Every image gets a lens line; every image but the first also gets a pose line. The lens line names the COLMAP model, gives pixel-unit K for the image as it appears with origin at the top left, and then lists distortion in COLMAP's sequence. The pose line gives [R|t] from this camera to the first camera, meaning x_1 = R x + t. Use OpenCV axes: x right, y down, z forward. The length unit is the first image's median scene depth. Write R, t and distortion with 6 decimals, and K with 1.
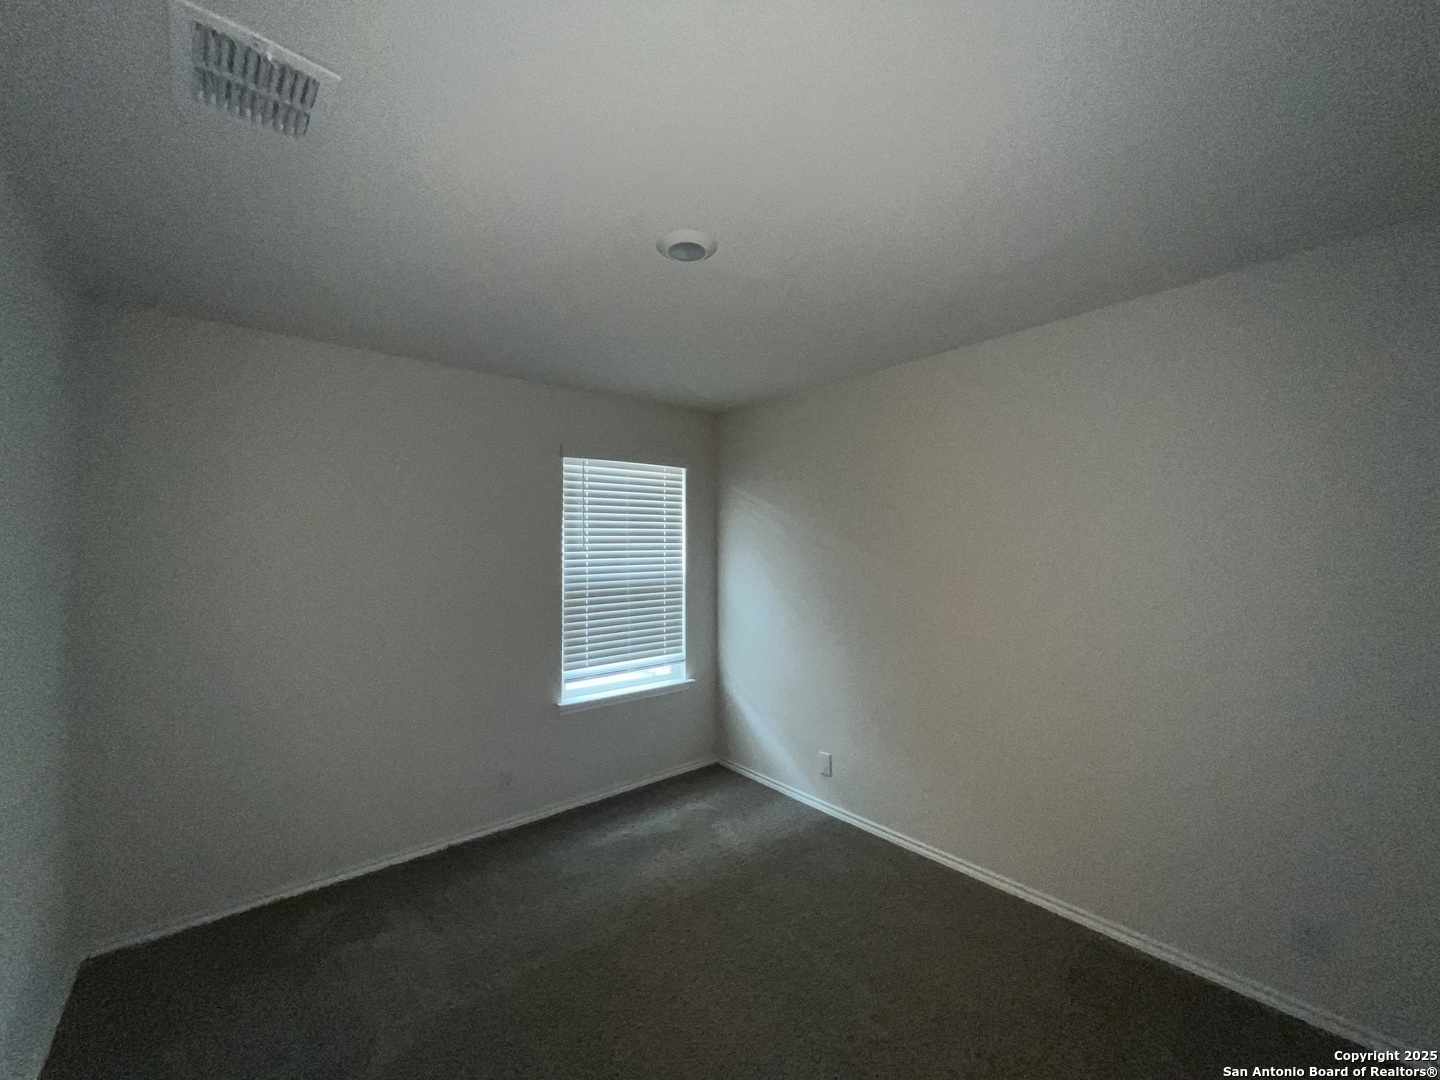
lens RADIAL K [[576.8, 0, 720.0], [0, 576.8, 540.0], [0, 0, 1]] dist [0.000972, -0.000122]
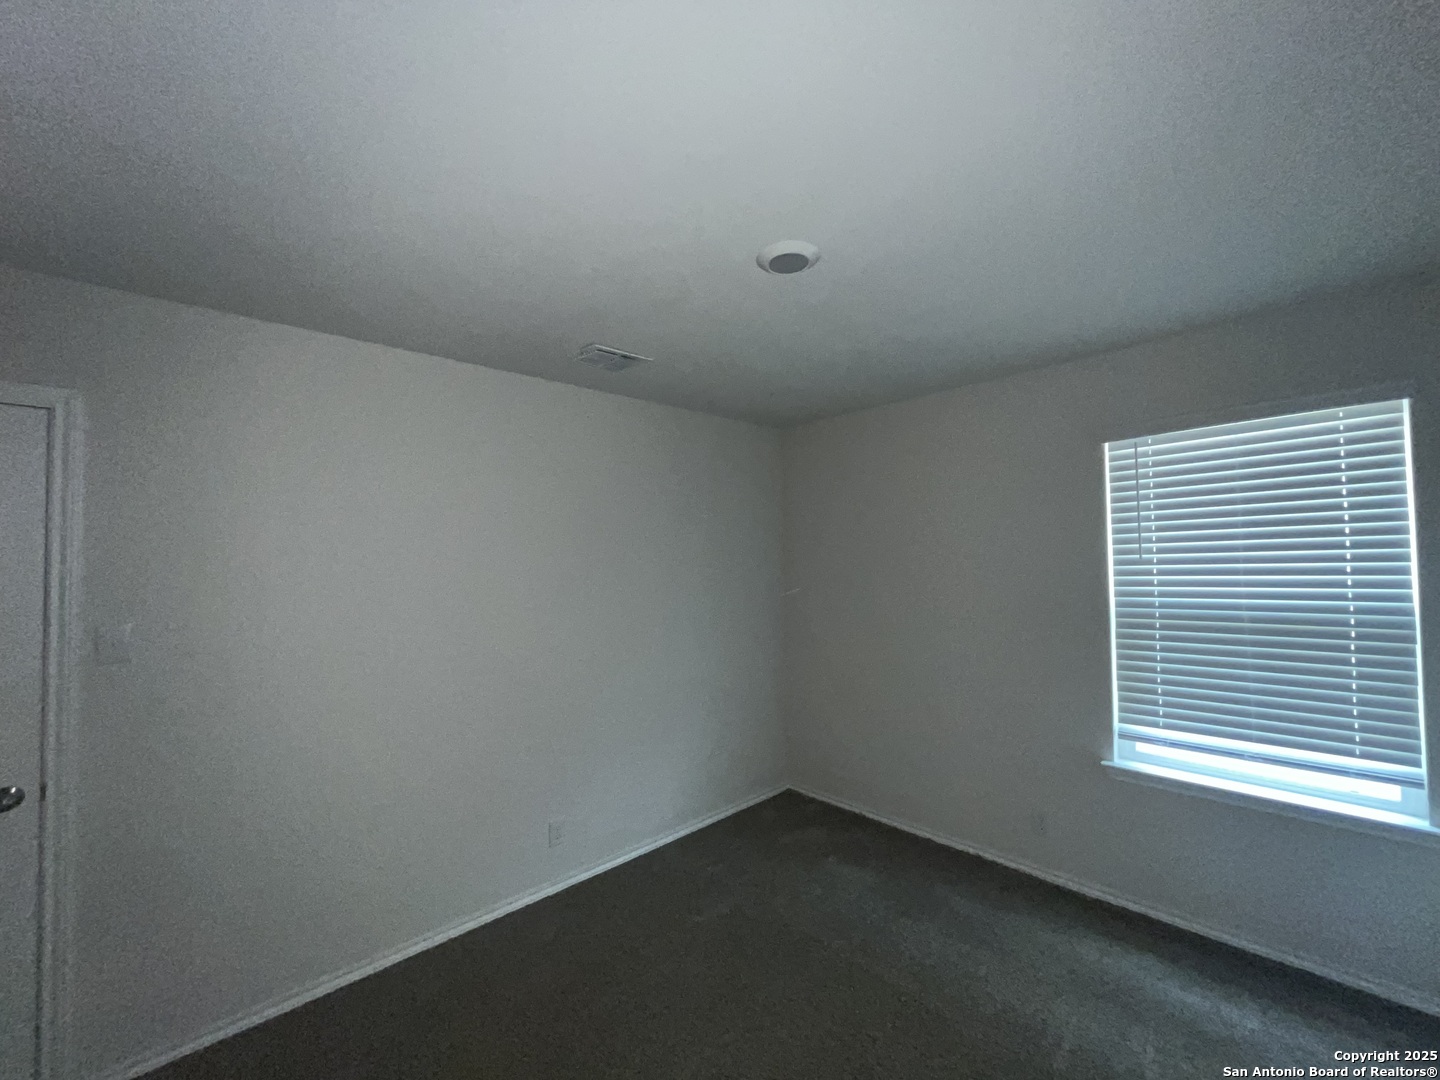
lens RADIAL K [[576.8, 0, 720.0], [0, 576.8, 540.0], [0, 0, 1]] dist [0.000972, -0.000122]
pose [[0.063242, -0.033335, -0.997441, 0.447605], [0.032644, 0.998976, -0.031317, -0.005926], [0.997464, -0.030580, 0.064266, 0.417892]]
